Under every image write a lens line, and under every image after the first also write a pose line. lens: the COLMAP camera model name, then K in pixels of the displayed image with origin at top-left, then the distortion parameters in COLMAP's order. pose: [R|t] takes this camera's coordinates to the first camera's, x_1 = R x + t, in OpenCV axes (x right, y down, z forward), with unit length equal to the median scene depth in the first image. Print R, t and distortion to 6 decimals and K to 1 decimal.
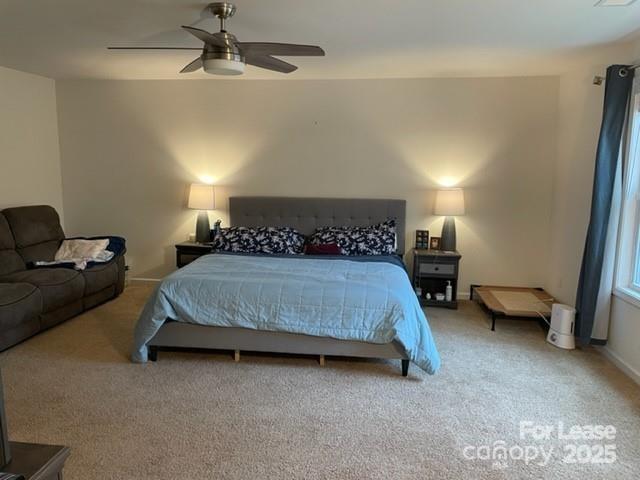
lens RADIAL K [[485.8, 0, 320.8], [0, 485.8, 240.2], [0, 0, 1]] dist [0.090533, -0.001977]
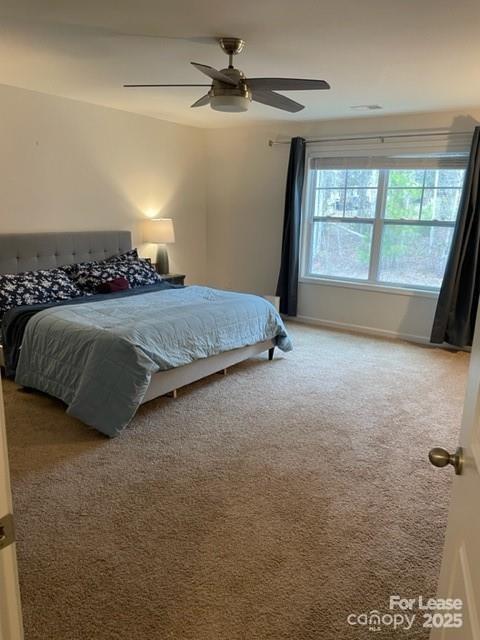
lens RADIAL K [[485.8, 0, 245.8], [0, 485.8, 319.7], [0, 0, 1]] dist [0.090533, -0.001977]
pose [[0.501965, -0.209588, 0.839109, -0.957337], [0.116085, 0.977742, 0.174771, -0.076511], [-0.857062, 0.009679, 0.515122, 0.356559]]
